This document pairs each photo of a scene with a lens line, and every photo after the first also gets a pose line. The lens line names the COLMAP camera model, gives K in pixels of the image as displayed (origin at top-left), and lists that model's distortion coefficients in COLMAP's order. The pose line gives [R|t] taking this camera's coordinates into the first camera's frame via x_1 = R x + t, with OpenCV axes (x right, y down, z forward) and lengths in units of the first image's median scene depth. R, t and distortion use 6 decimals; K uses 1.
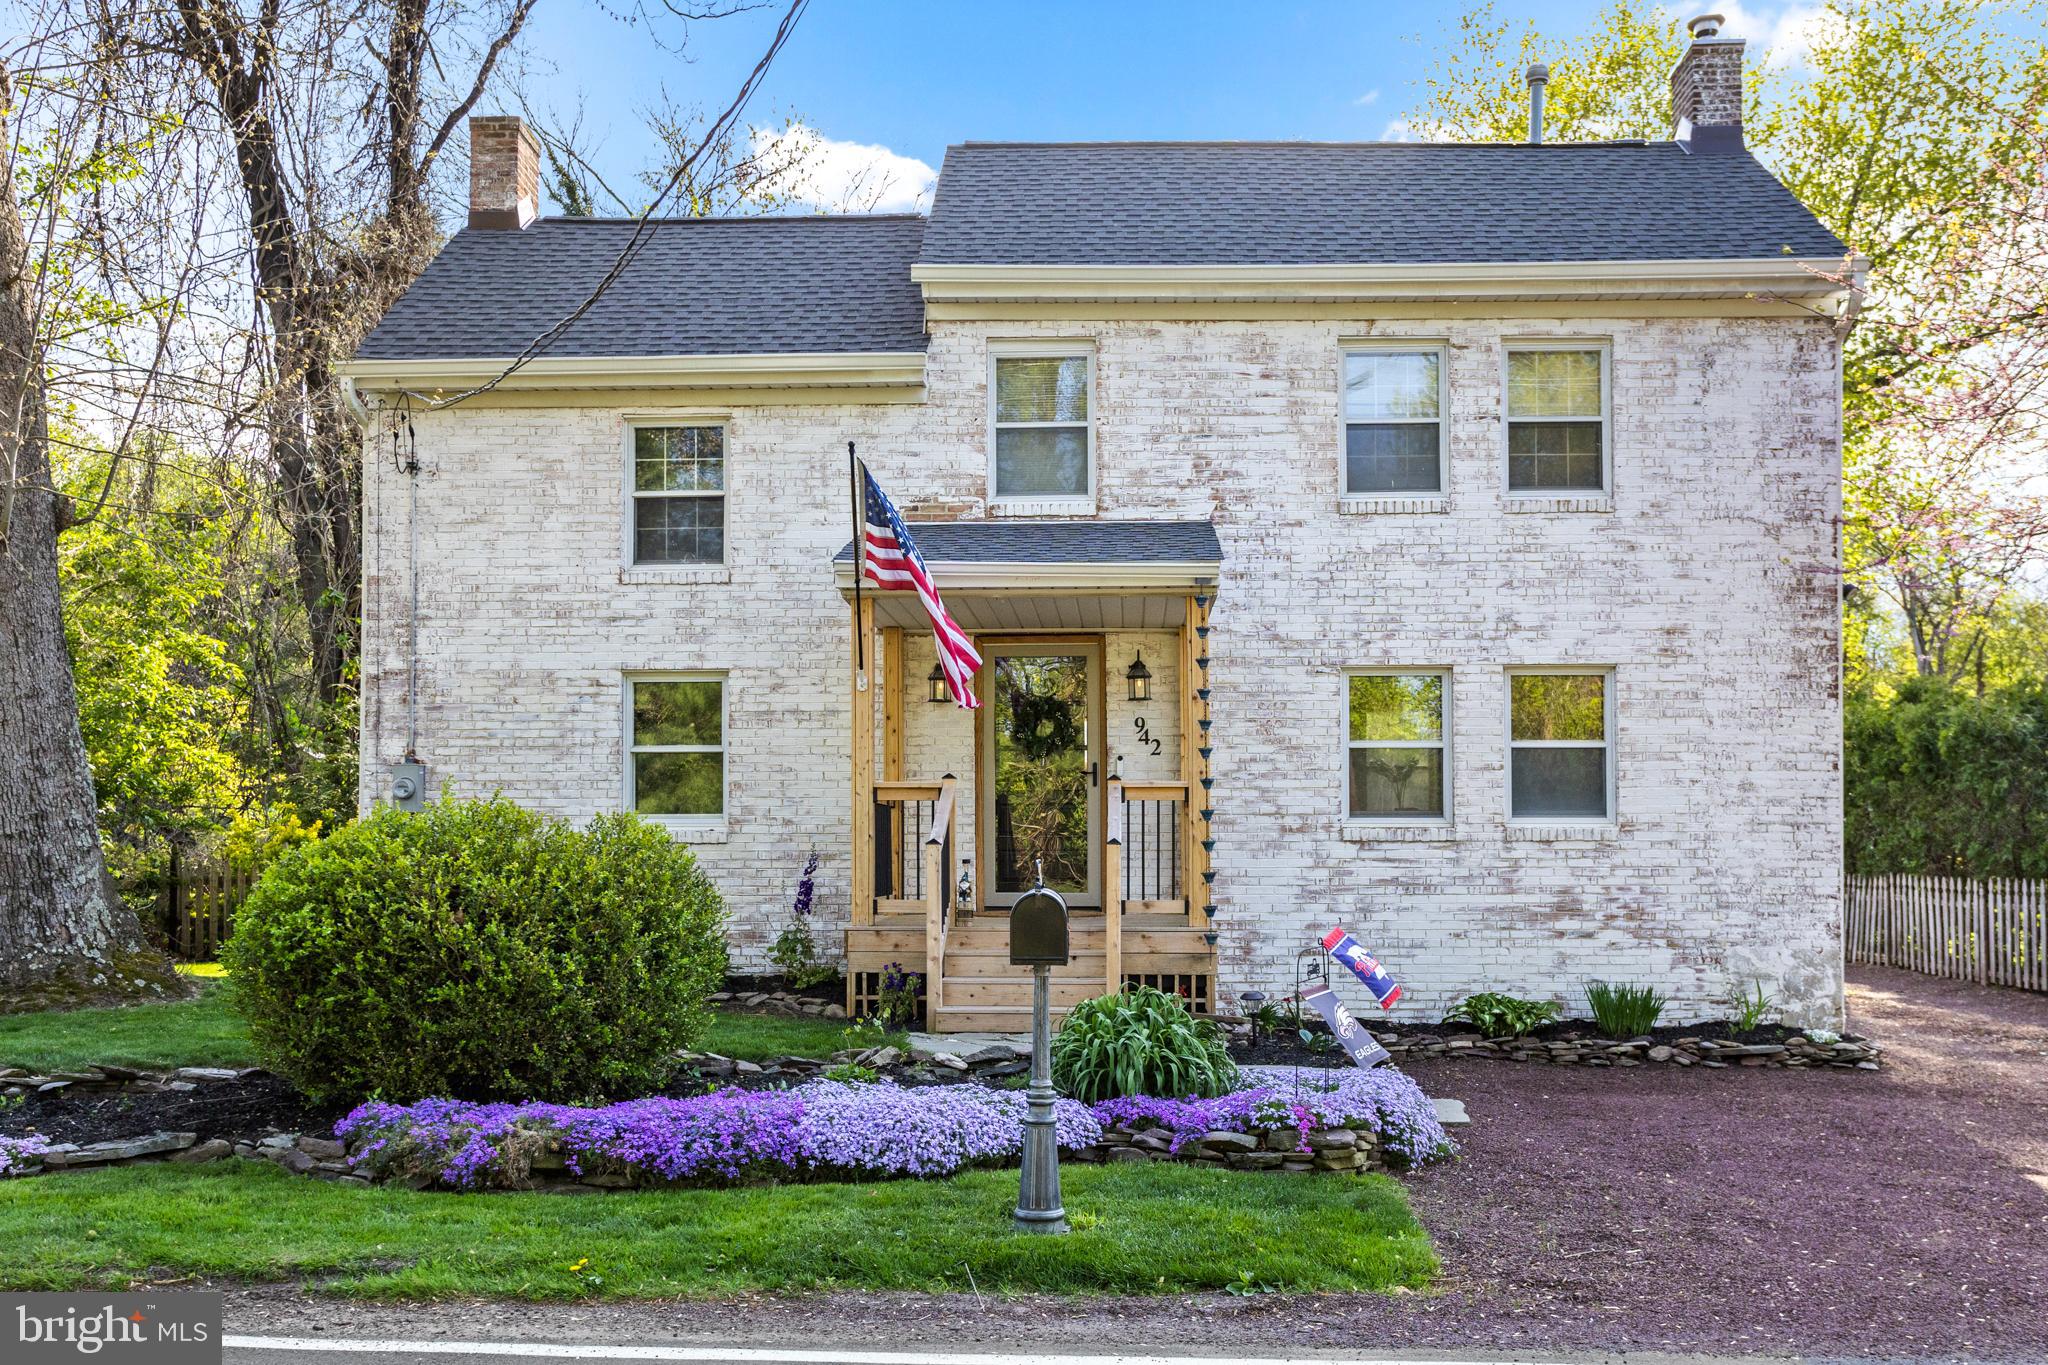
lens RADIAL K [[1900.4, 0, 989.5], [0, 1900.4, 764.3], [0, 0, 1]] dist [0.003667, 0.007721]
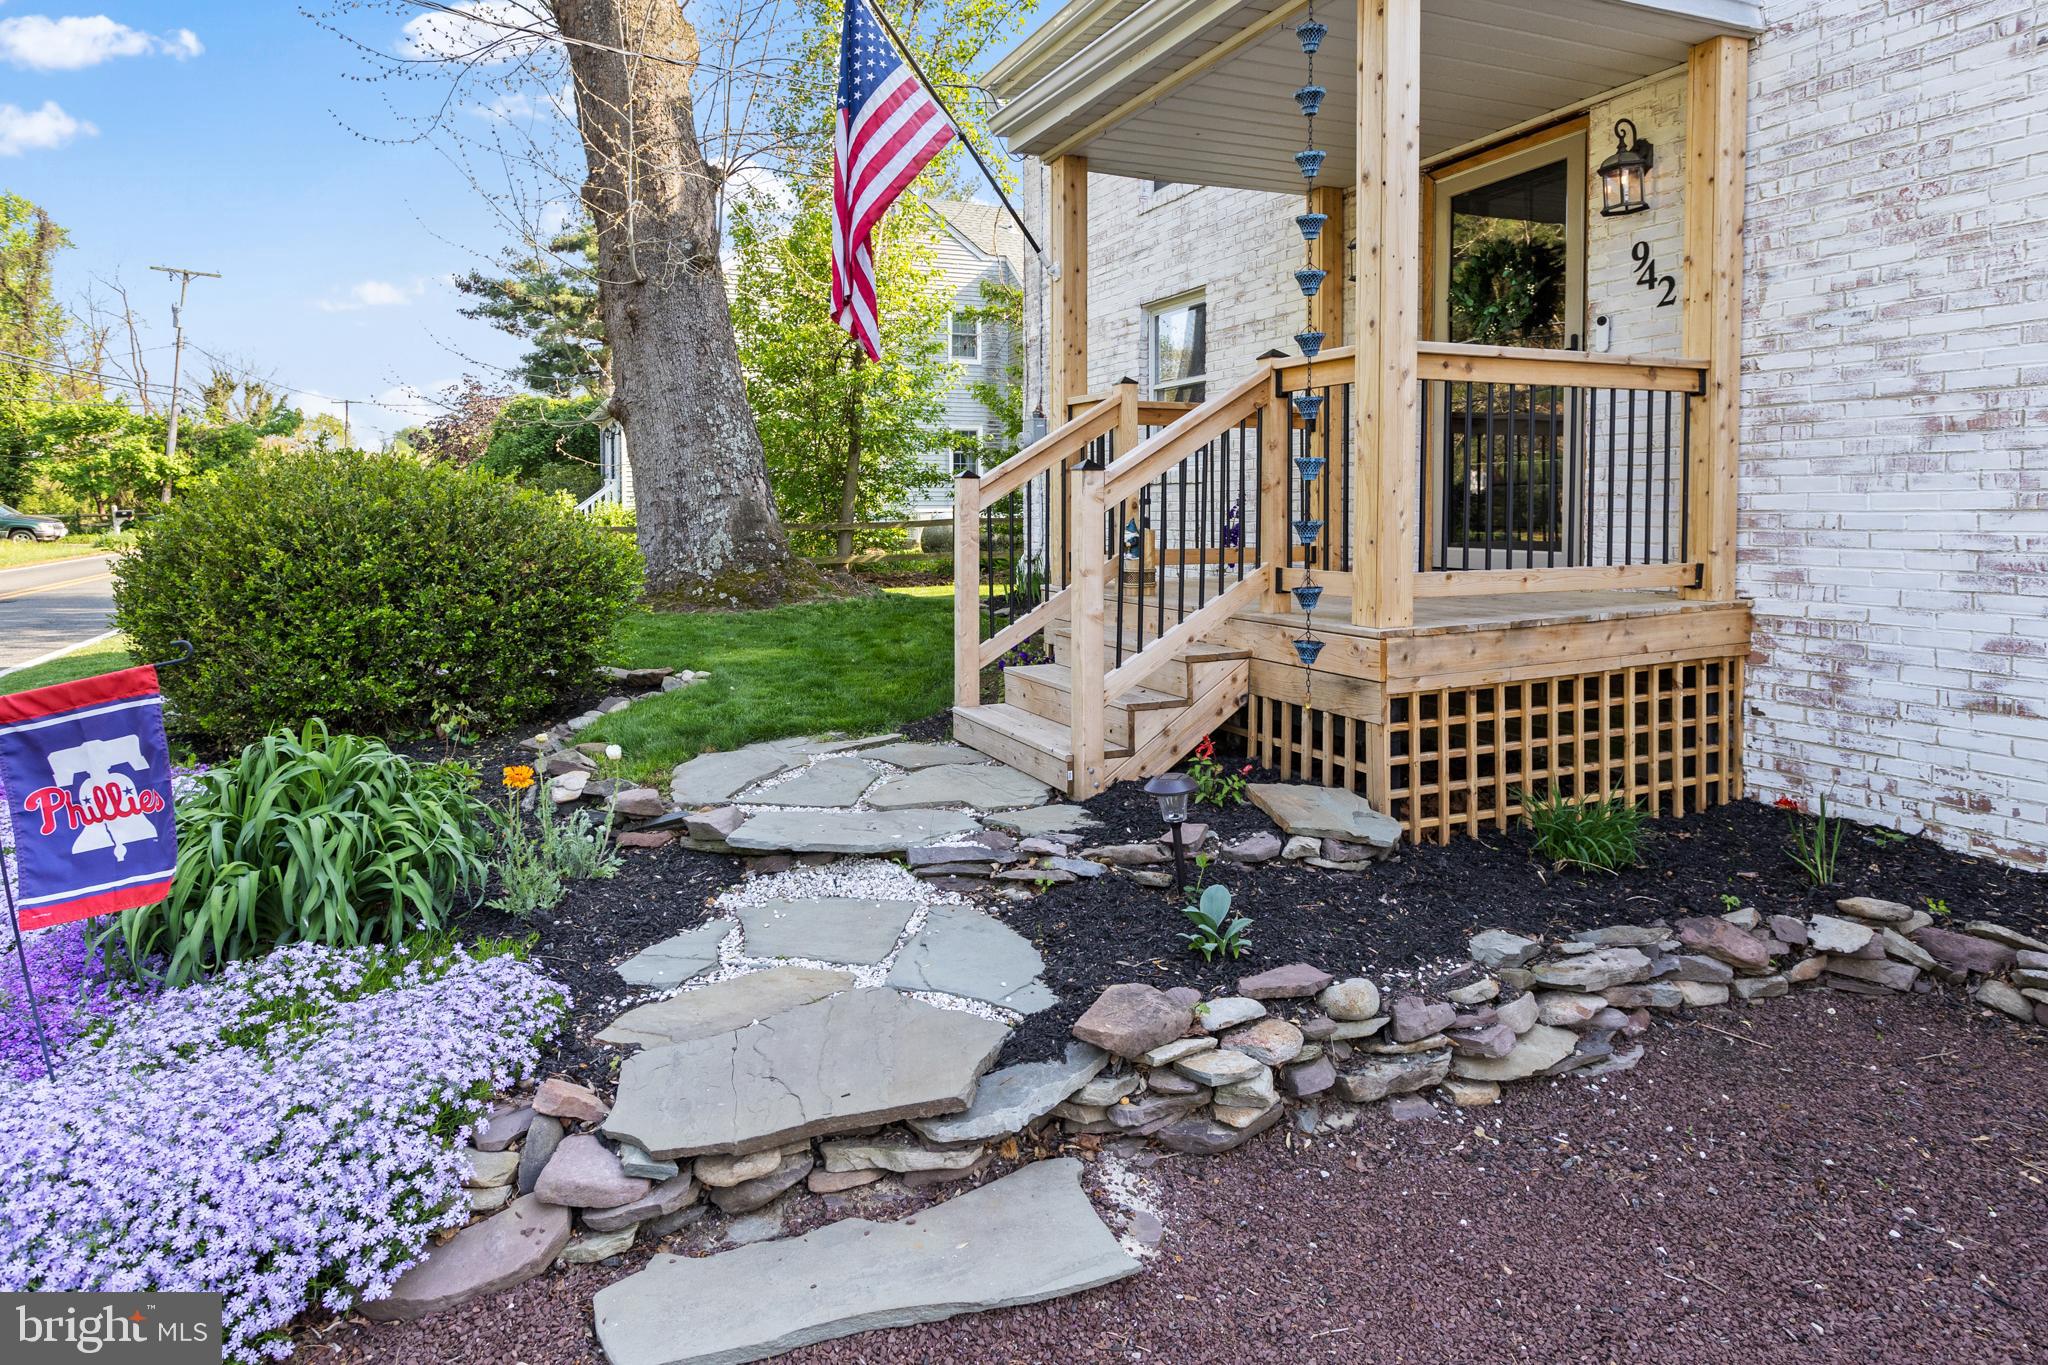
lens RADIAL K [[1141.2, 0, 936.7], [0, 1141.2, 547.1], [0, 0, 1]] dist [-0.004073, 0.000985]
pose [[0.435085, 0.029039, -0.899921, 0.294903], [0.048959, 0.997238, 0.055850, 0.036150], [0.899057, -0.068359, 0.432462, 0.668677]]
